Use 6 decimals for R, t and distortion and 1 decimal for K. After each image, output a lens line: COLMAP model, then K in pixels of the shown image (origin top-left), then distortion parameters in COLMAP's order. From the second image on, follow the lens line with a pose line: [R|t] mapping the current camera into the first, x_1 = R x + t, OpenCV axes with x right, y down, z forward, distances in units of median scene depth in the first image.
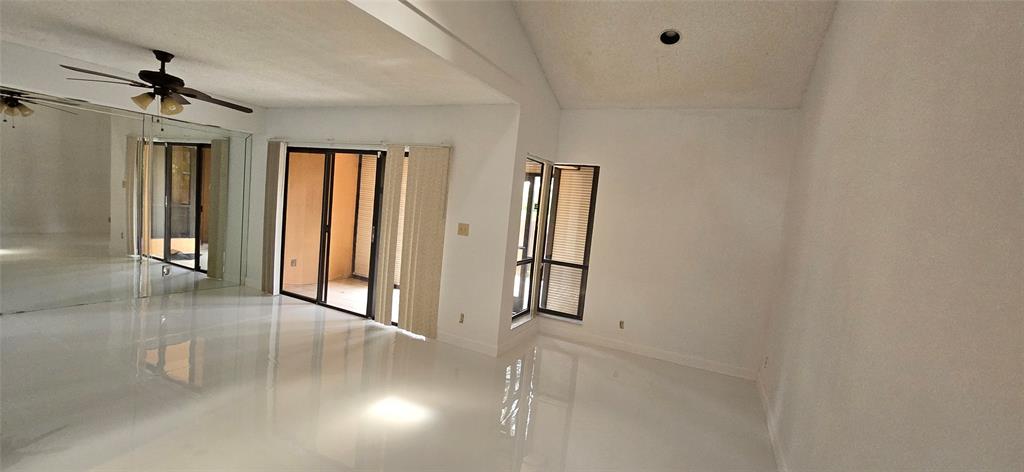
lens RADIAL K [[421.6, 0, 510.7], [0, 421.6, 236.8], [0, 0, 1]] dist [-0.000652, -0.000262]
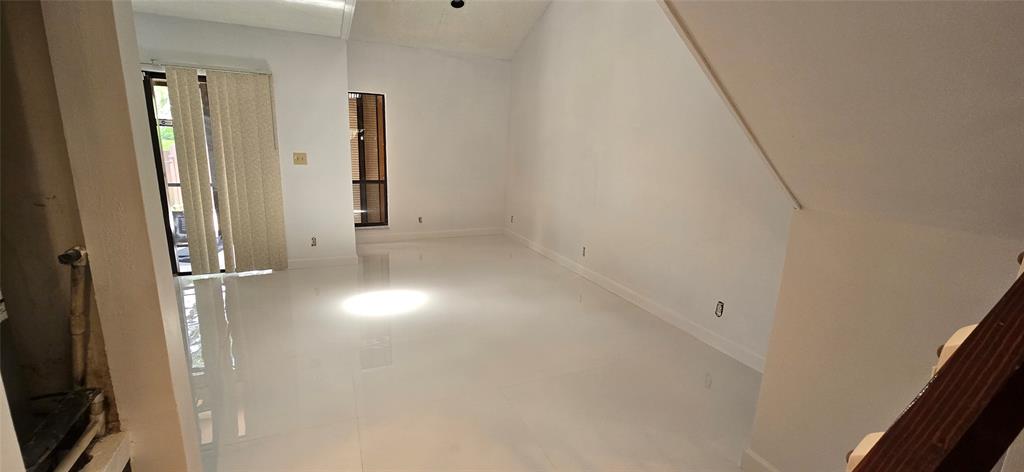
lens RADIAL K [[420.0, 0, 510.5], [0, 420.0, 237.7], [0, 0, 1]] dist [0.006475, 0.000041]
pose [[0.646020, -0.236908, 0.725626, -0.536725], [0.087681, 0.967356, 0.237768, -0.028363], [-0.758268, -0.089979, 0.645704, -0.080478]]
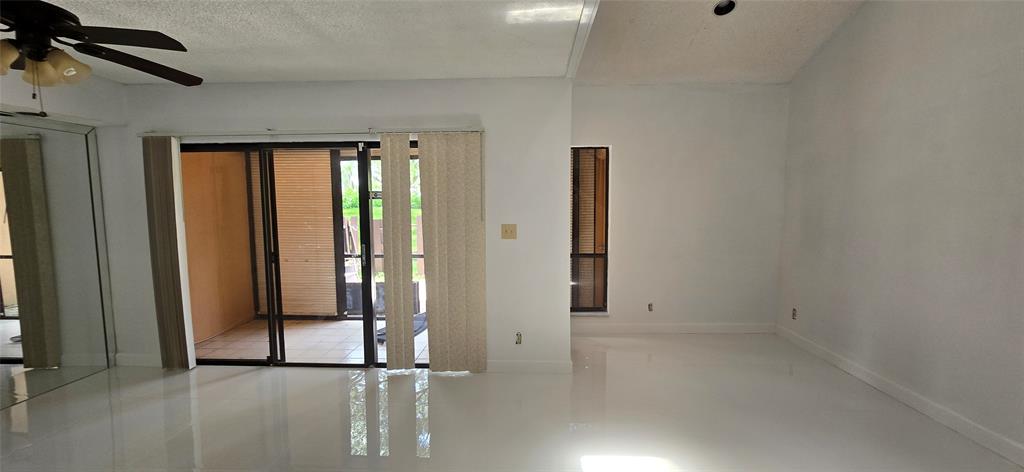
lens RADIAL K [[421.6, 0, 510.7], [0, 421.6, 236.8], [0, 0, 1]] dist [-0.000652, -0.000262]
pose [[0.910226, -0.136286, 0.391043, -0.399334], [0.126758, 0.990662, 0.050211, -0.044792], [-0.394234, 0.003864, 0.919002, 0.228217]]
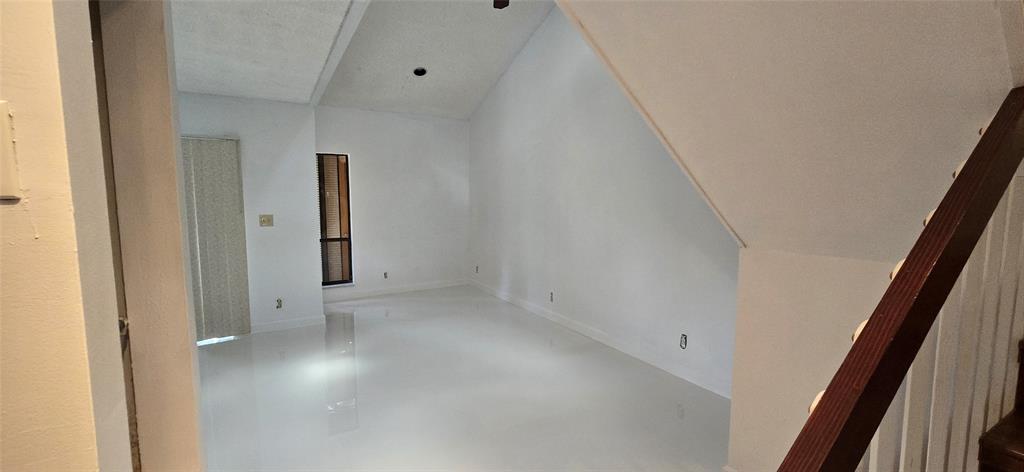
lens RADIAL K [[421.6, 0, 510.7], [0, 421.6, 236.8], [0, 0, 1]] dist [-0.000652, -0.000262]
pose [[0.551968, -0.177013, 0.814861, -0.589159], [0.119443, 0.983916, 0.132829, -0.040837], [-0.825266, 0.024012, 0.564233, -0.079656]]
